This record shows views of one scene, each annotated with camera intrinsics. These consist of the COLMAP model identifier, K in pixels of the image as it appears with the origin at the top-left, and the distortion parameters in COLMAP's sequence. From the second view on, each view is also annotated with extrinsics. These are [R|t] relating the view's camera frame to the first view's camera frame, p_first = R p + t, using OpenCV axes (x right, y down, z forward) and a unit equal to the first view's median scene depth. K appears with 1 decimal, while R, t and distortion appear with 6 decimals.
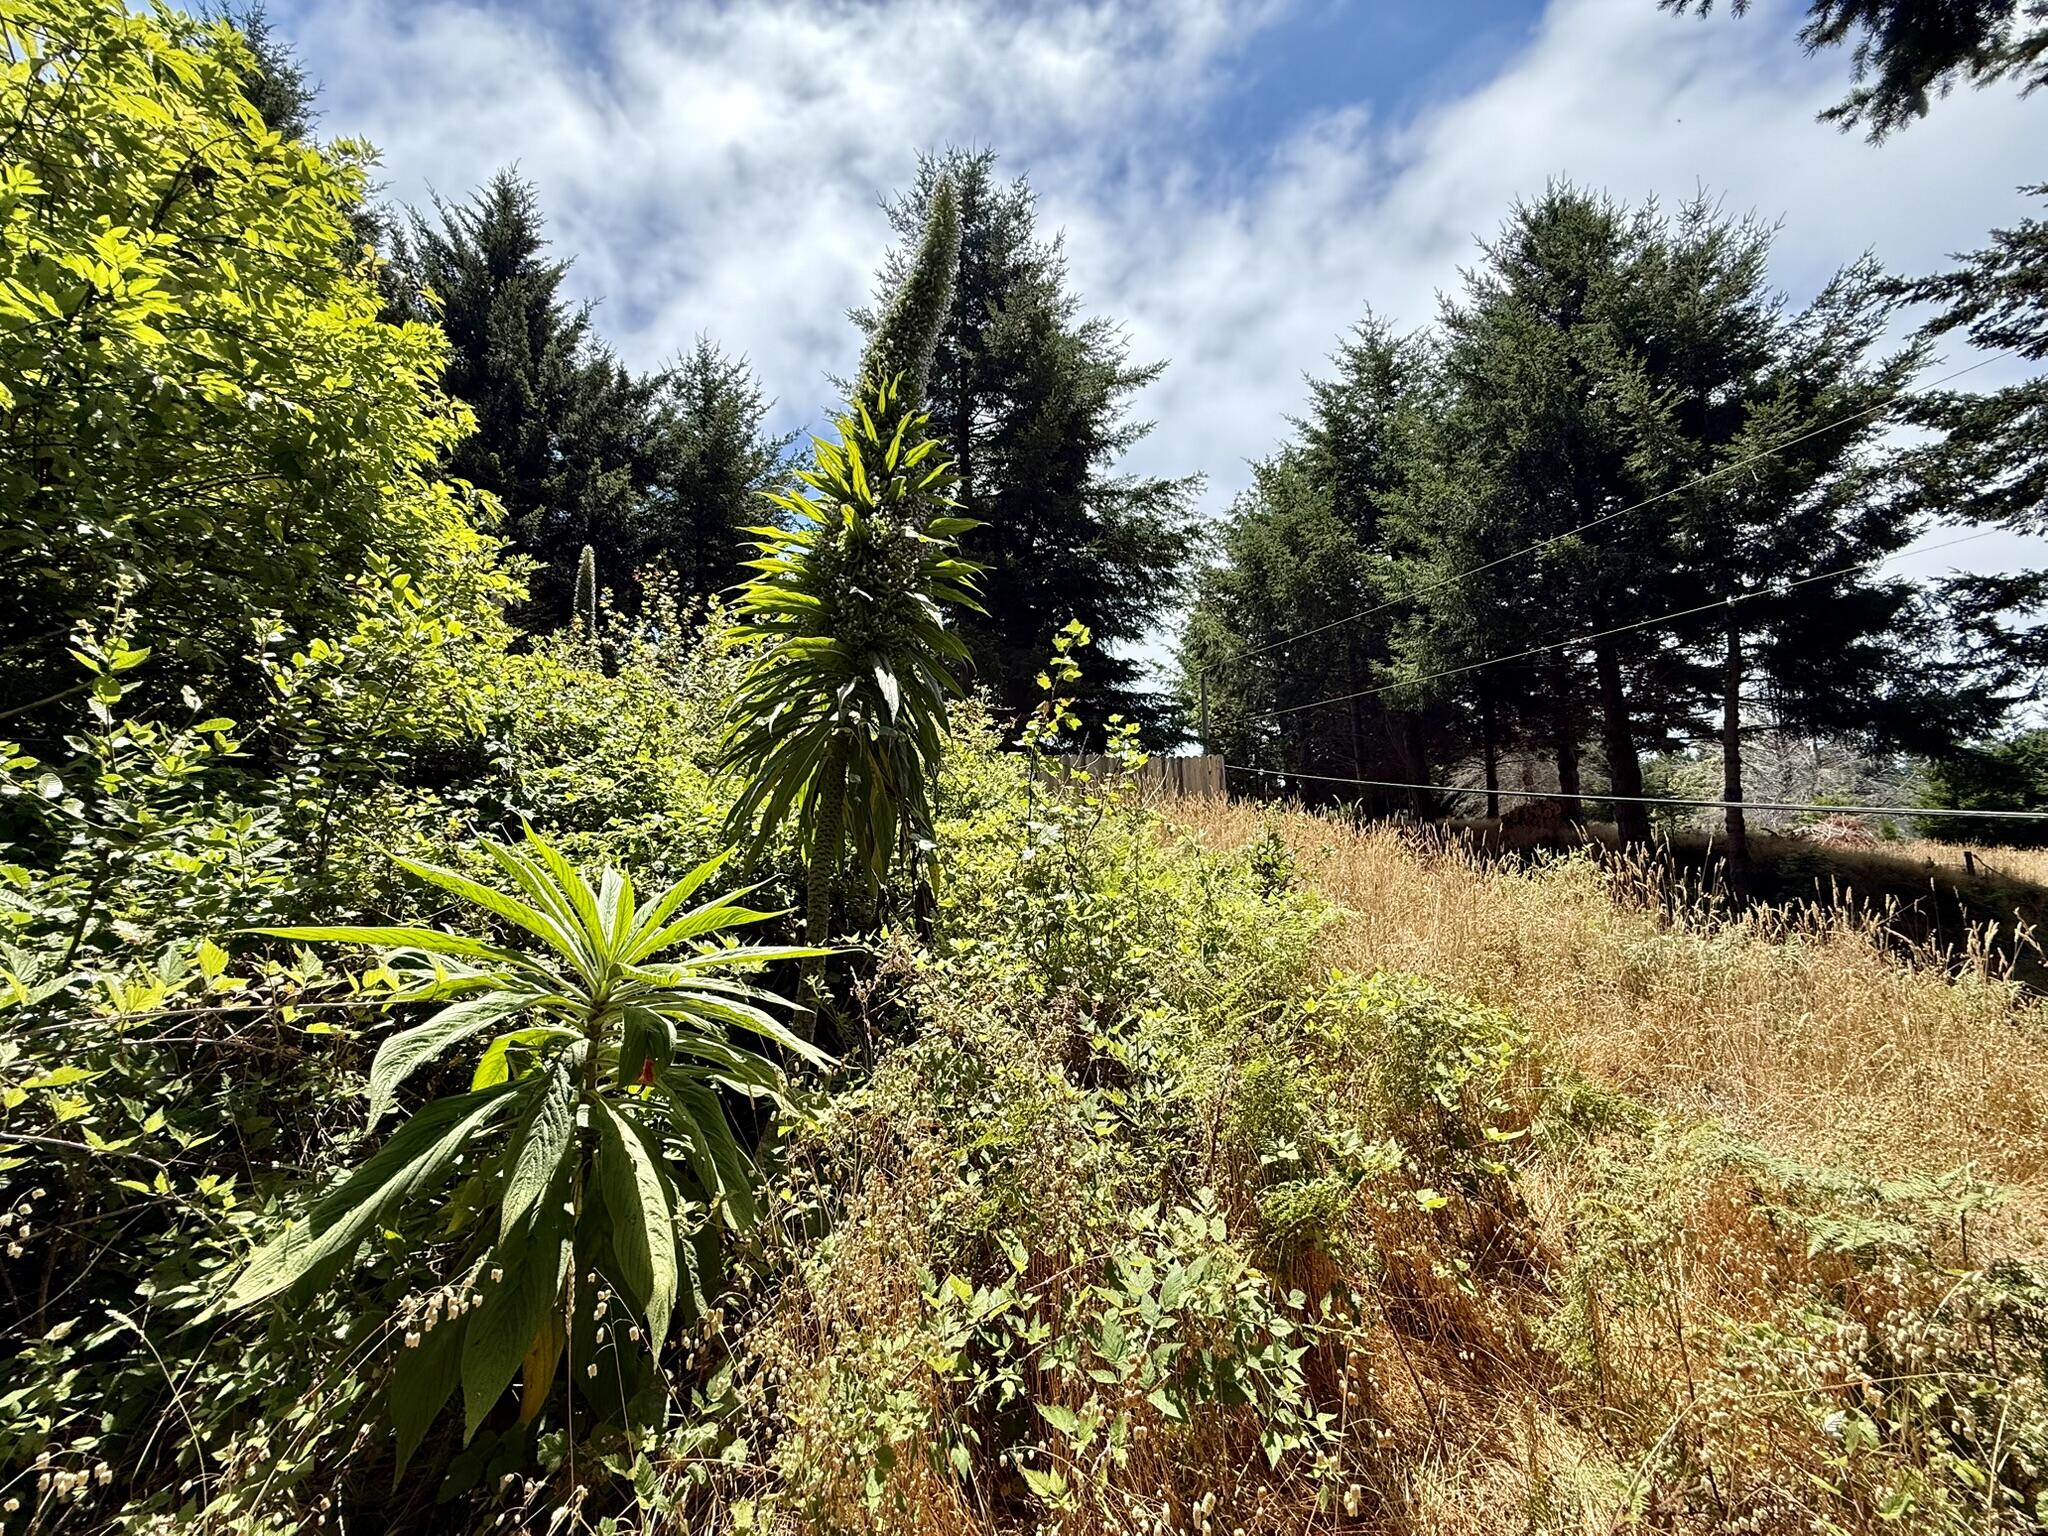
lens RADIAL K [[813.6, 0, 1019.5], [0, 813.6, 768.7], [0, 0, 1]] dist [-0.003354, 0.000343]
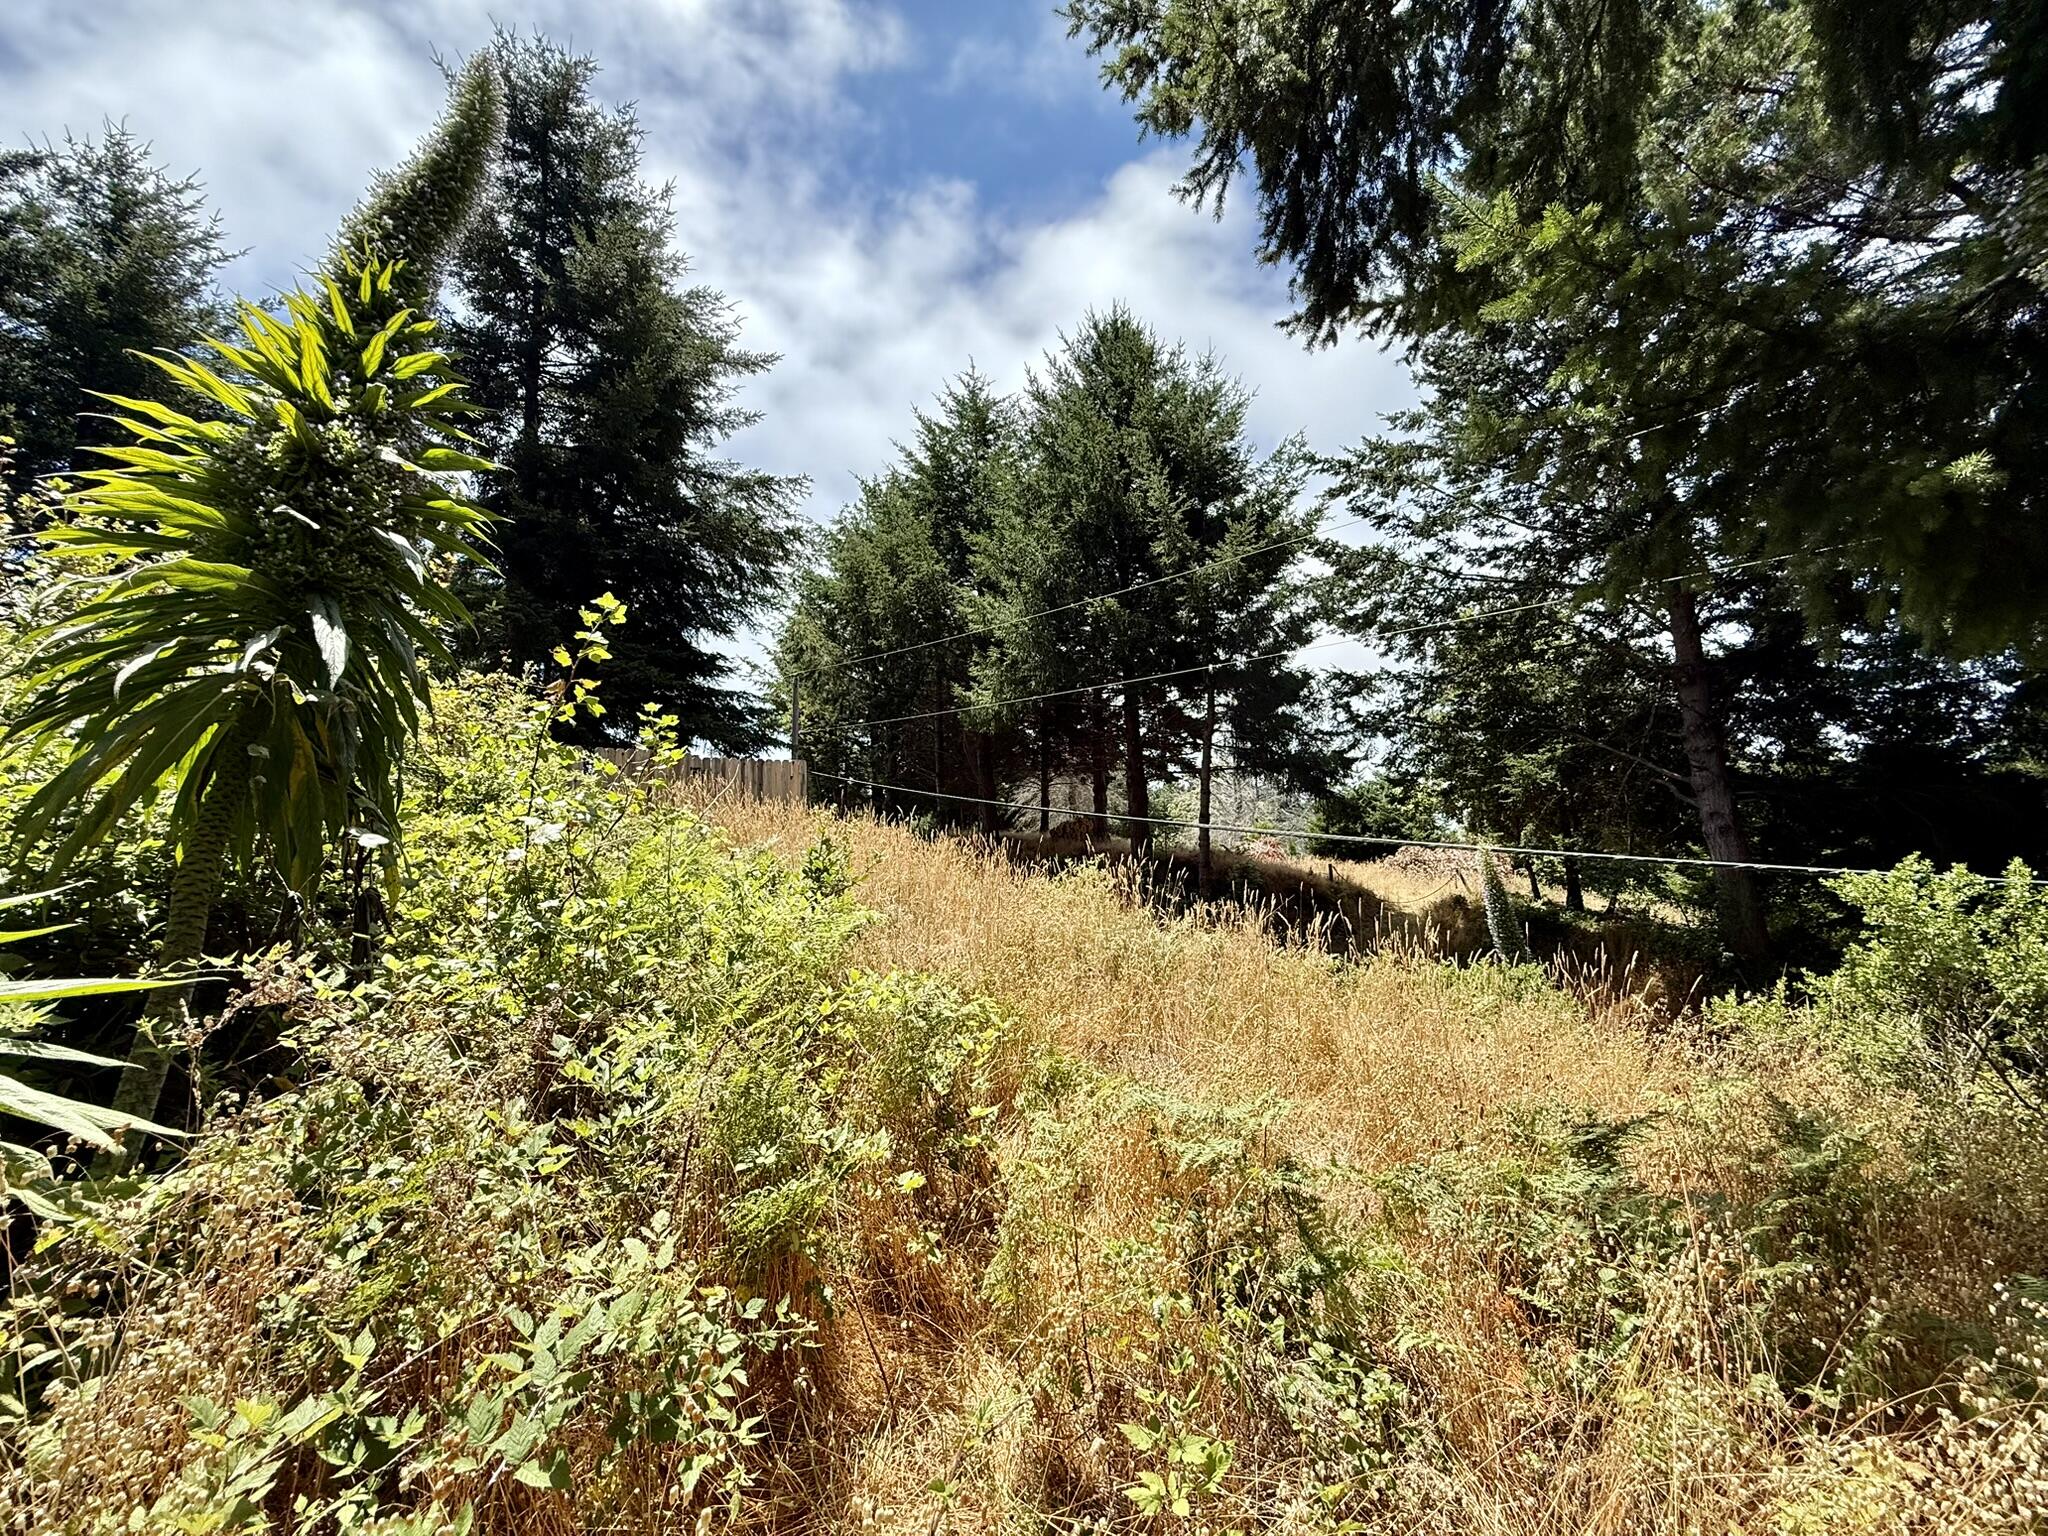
lens RADIAL K [[813.6, 0, 1019.5], [0, 813.6, 768.7], [0, 0, 1]] dist [-0.003354, 0.000343]
pose [[0.879619, 0.062302, 0.471581, 0.006015], [-0.058439, 0.998029, -0.022847, 0.000143], [-0.472075, -0.007462, 0.881527, -0.000809]]
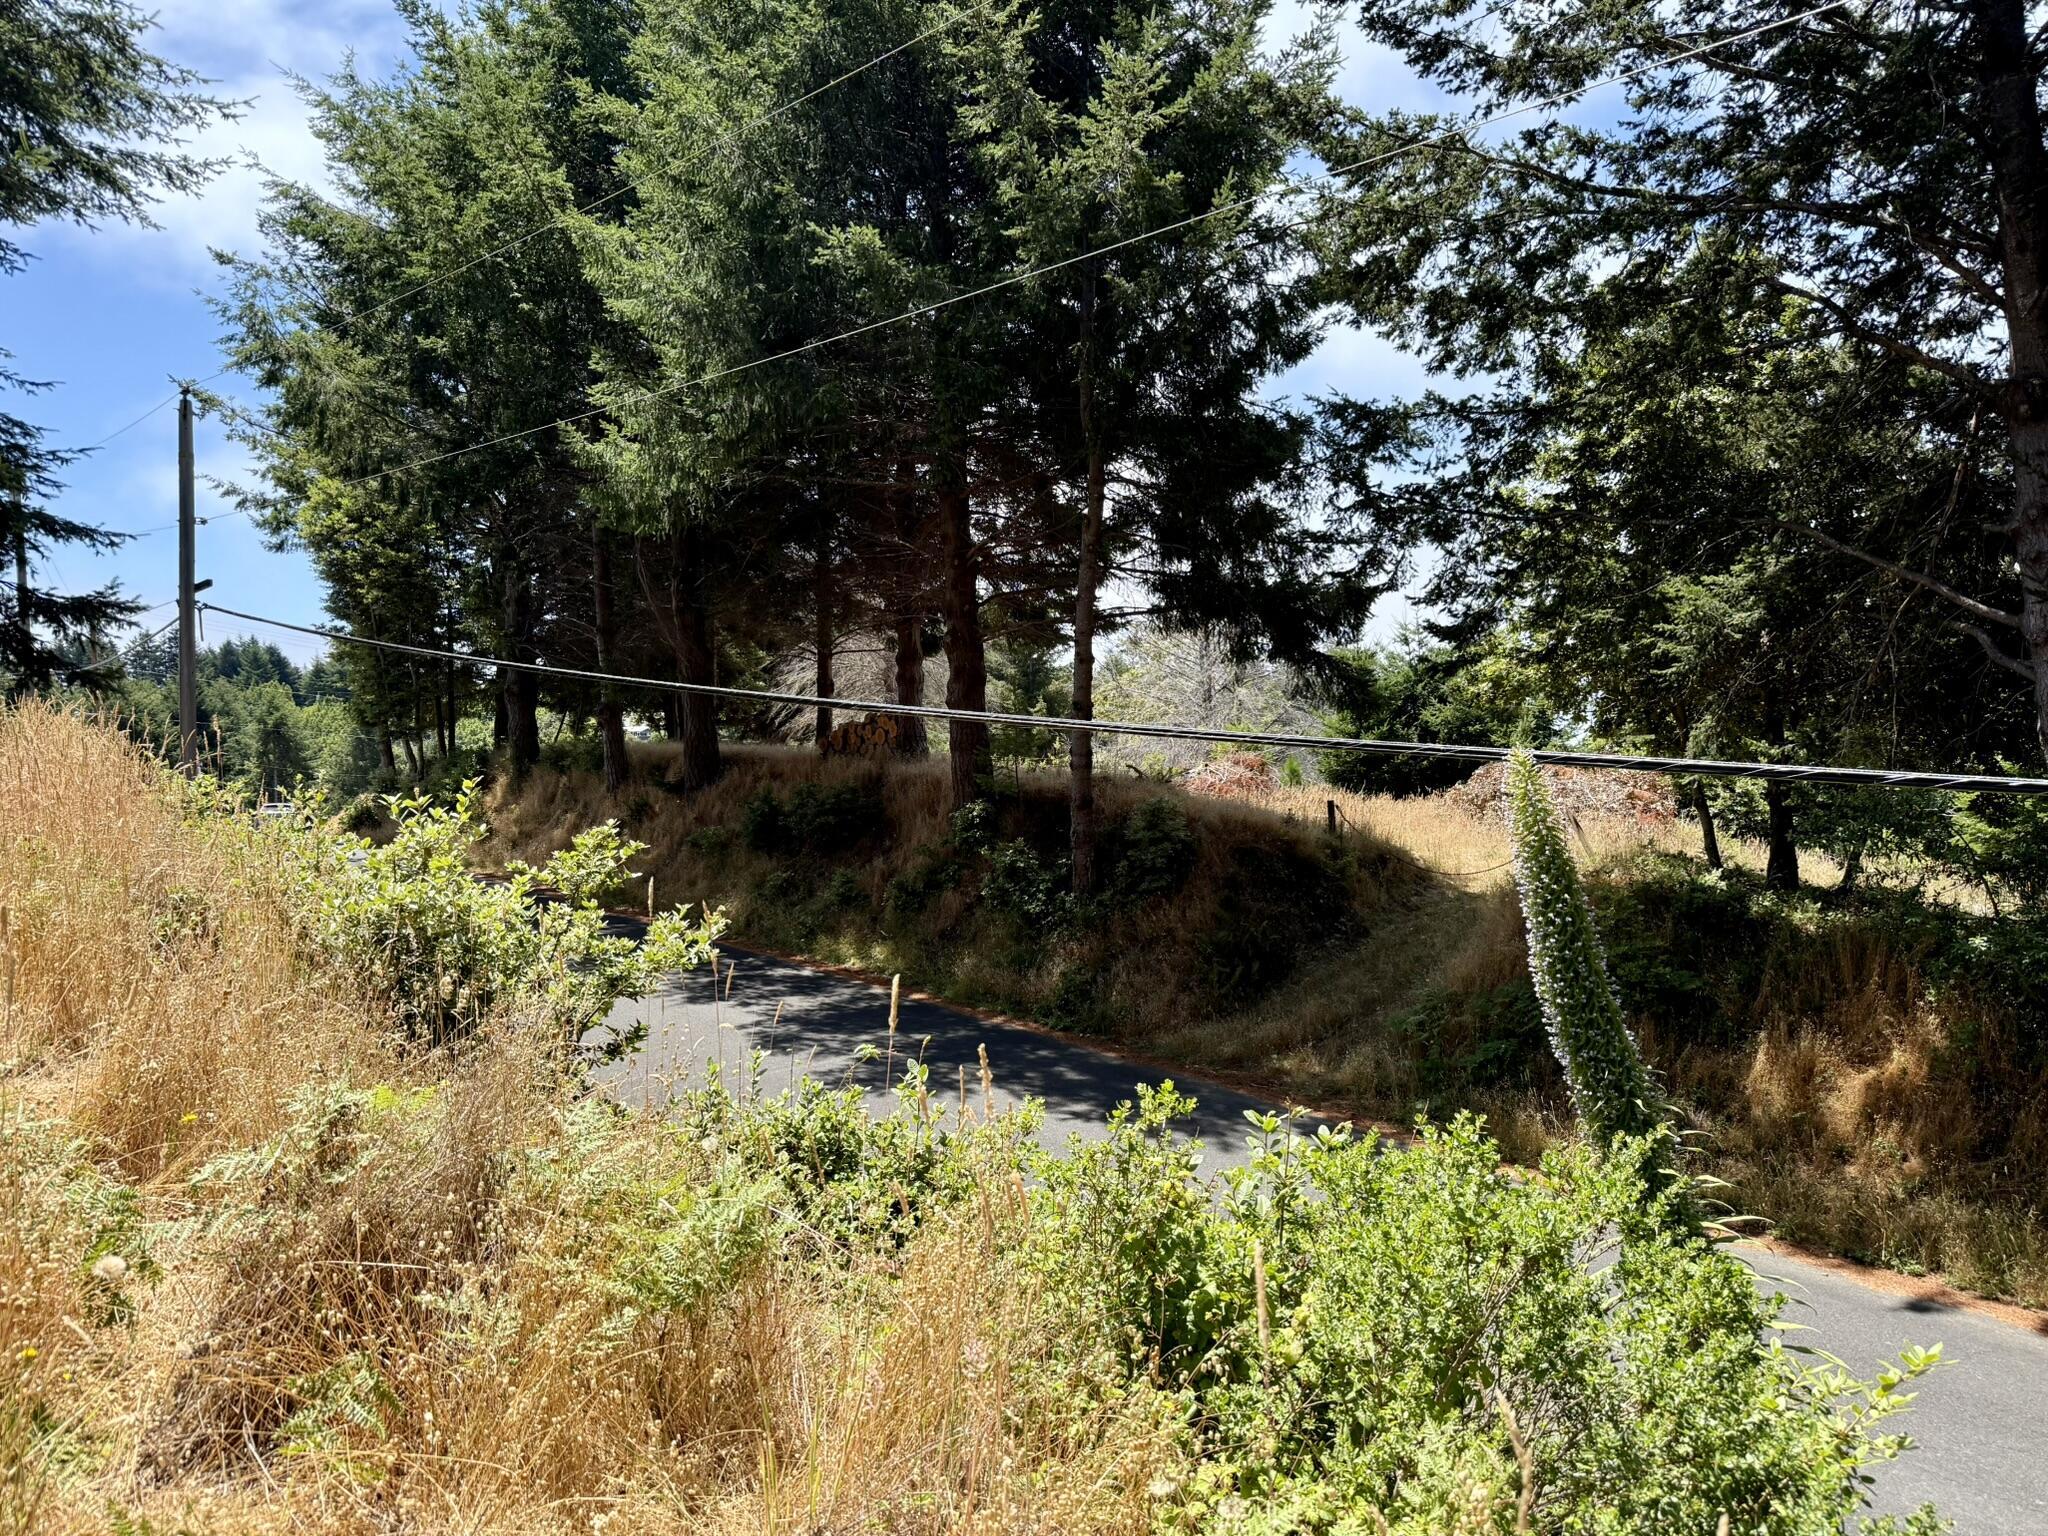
lens RADIAL K [[1435.3, 0, 1013.6], [0, 1435.3, 782.5], [0, 0, 1]] dist [0.051869, -0.064026]
pose [[0.824865, 0.008676, 0.565263, 0.207015], [-0.059449, 0.995670, 0.071468, 0.011521], [-0.562196, -0.092556, 0.821809, 0.101158]]
